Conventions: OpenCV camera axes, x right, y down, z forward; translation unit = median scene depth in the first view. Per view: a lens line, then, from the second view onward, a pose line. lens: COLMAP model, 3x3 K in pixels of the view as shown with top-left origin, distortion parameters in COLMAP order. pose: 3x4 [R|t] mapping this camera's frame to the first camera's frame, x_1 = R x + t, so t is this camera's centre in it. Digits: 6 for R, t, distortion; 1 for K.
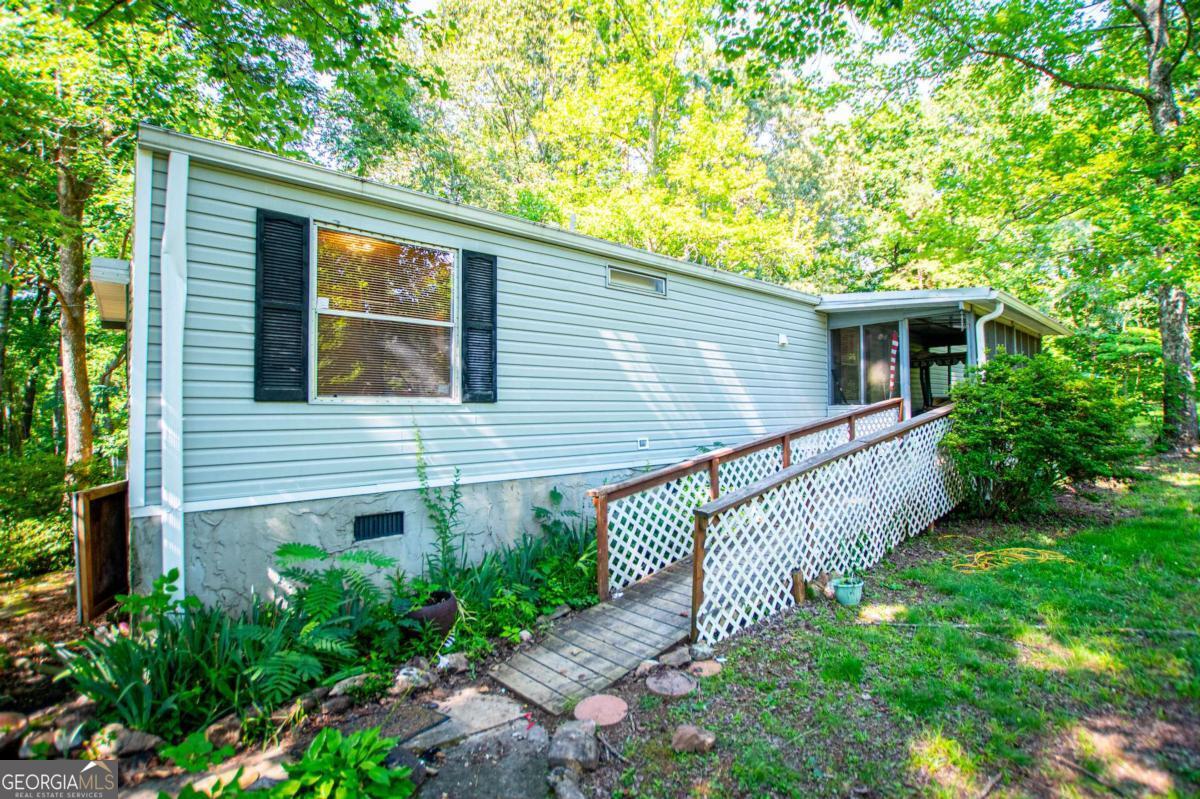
lens RADIAL K [[540.3, 0, 603.2], [0, 540.3, 394.2], [0, 0, 1]] dist [-0.027608, 0.000550]
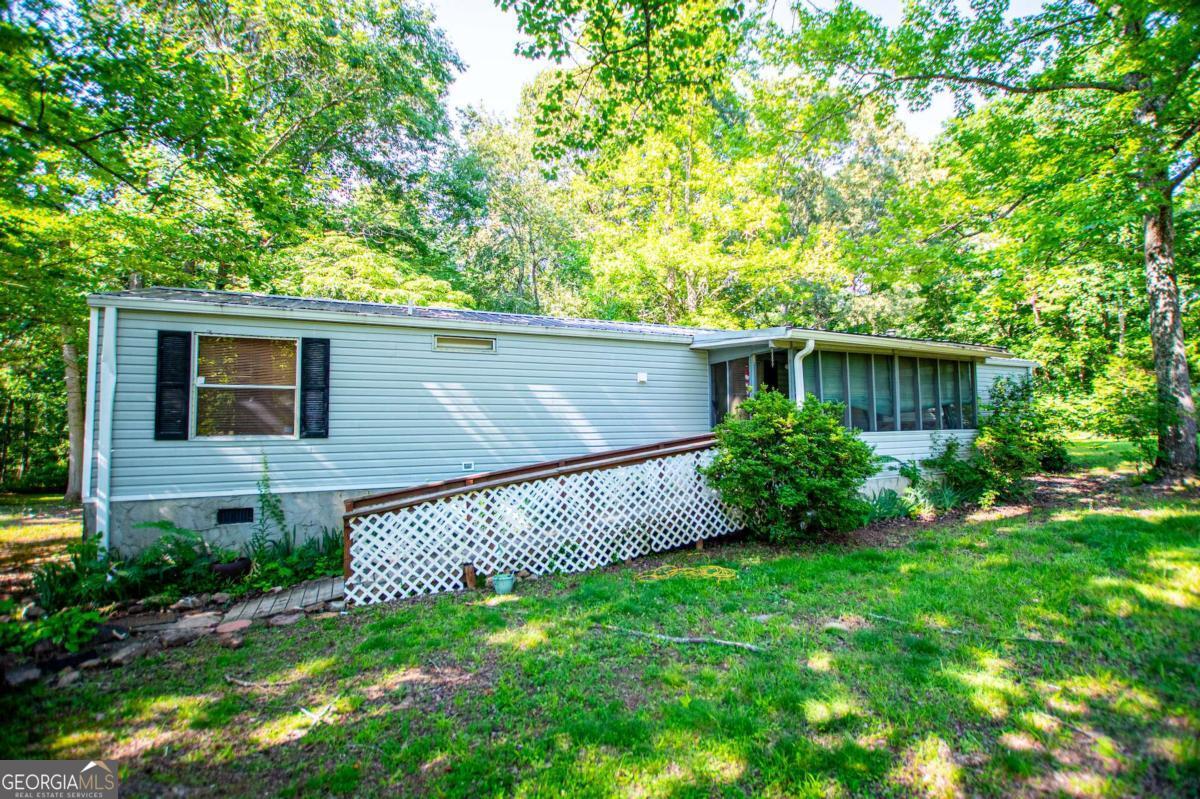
lens RADIAL K [[513.4, 0, 606.3], [0, 513.4, 395.7], [0, 0, 1]] dist [-0.026259, 0.000326]
pose [[0.961679, -0.019188, -0.273505, 0.946276], [0.011594, 0.999502, -0.029357, -0.051229], [0.273932, 0.025061, 0.961422, -0.142976]]
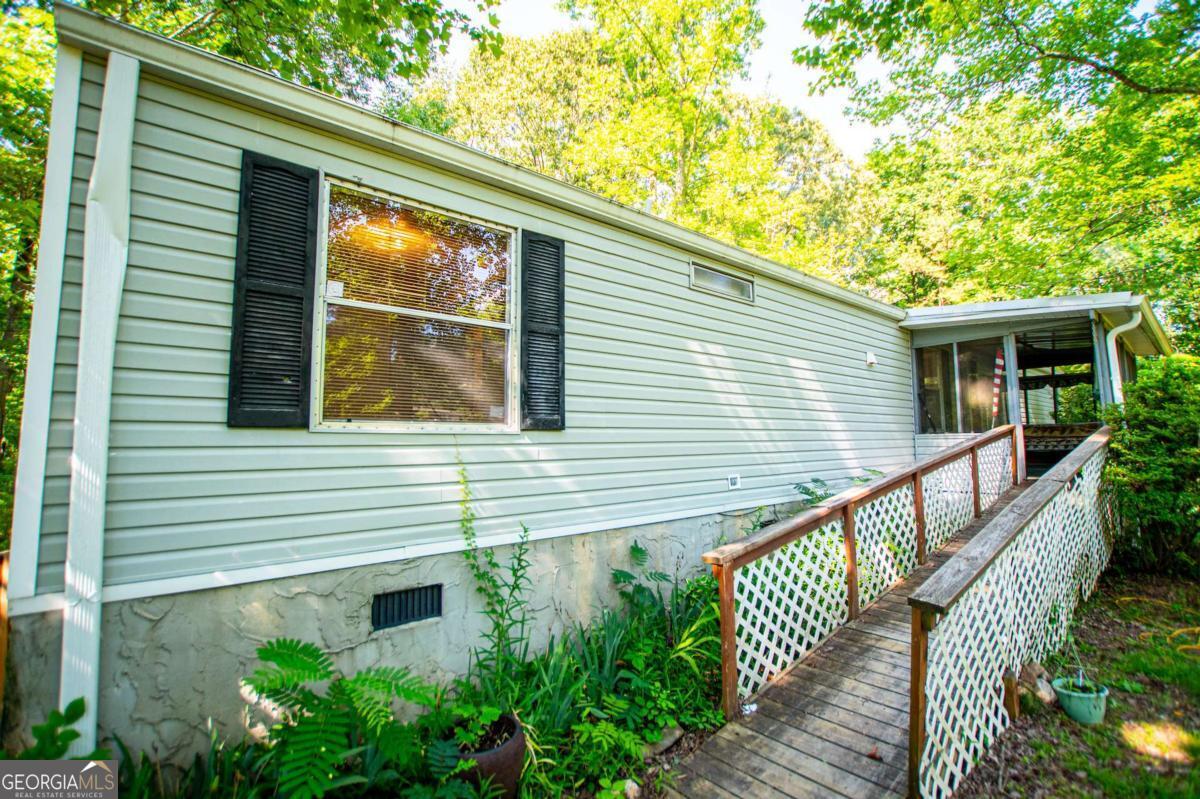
lens RADIAL K [[513.4, 0, 606.3], [0, 513.4, 395.7], [0, 0, 1]] dist [-0.026259, 0.000326]
pose [[0.999688, -0.004451, -0.024578, -0.123933], [0.003018, 0.998310, -0.058034, 0.009188], [0.024794, 0.057942, 0.998012, 0.288142]]
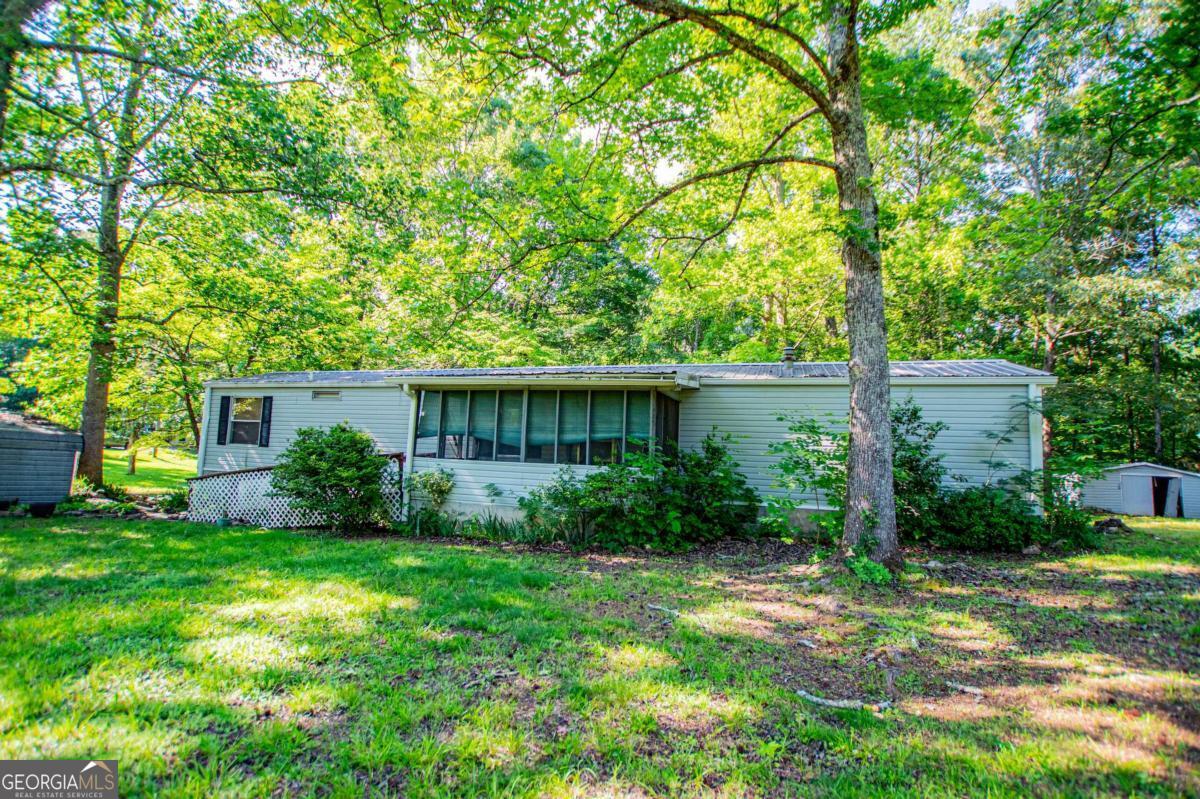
lens RADIAL K [[540.3, 0, 603.2], [0, 540.3, 394.2], [0, 0, 1]] dist [-0.027608, 0.000550]
pose [[0.519343, -0.067601, -0.851888, 3.239681], [-0.019020, 0.995705, -0.090609, -0.043414], [0.854354, 0.063260, 0.515827, 1.064545]]
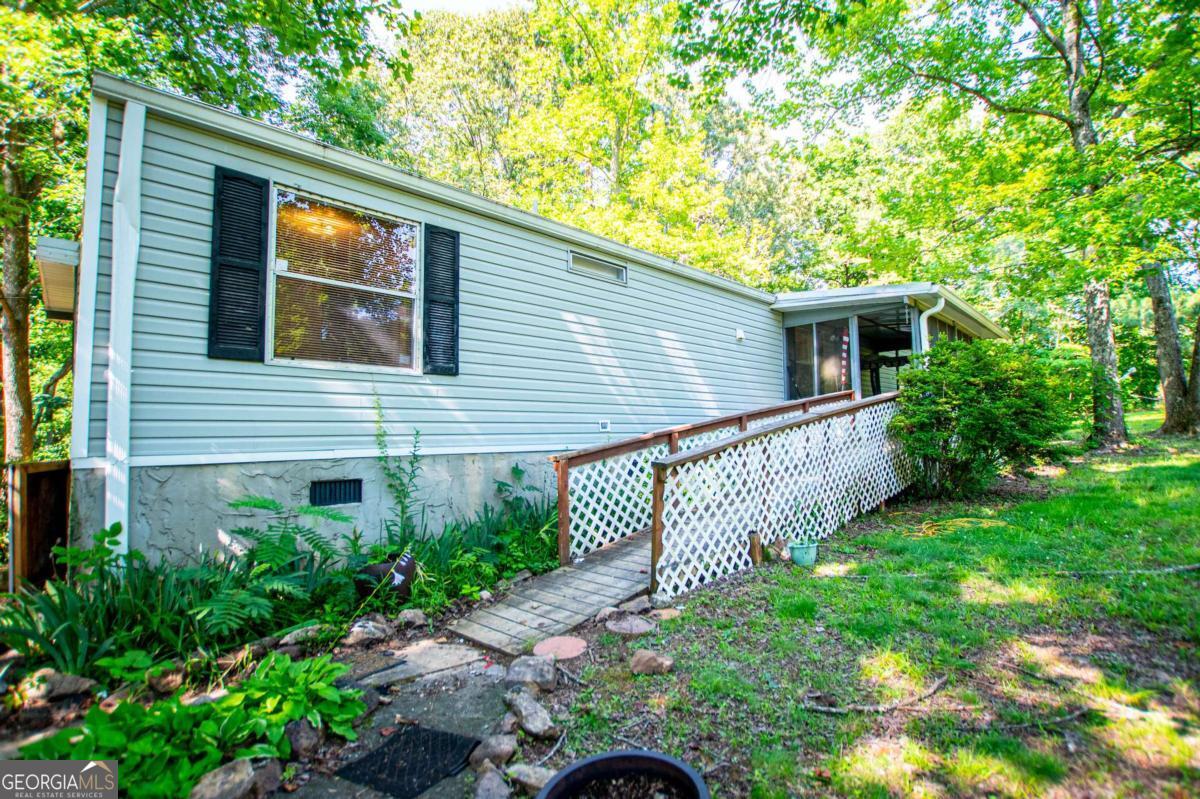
lens RADIAL K [[534.2, 0, 600.0], [0, 534.2, 399.5], [0, 0, 1]] dist [-0.029042, 0.002044]
pose [[0.998250, -0.001515, 0.059116, 0.007175], [0.003486, 0.999441, -0.033257, 0.095285], [-0.059033, 0.033405, 0.997697, -0.003416]]
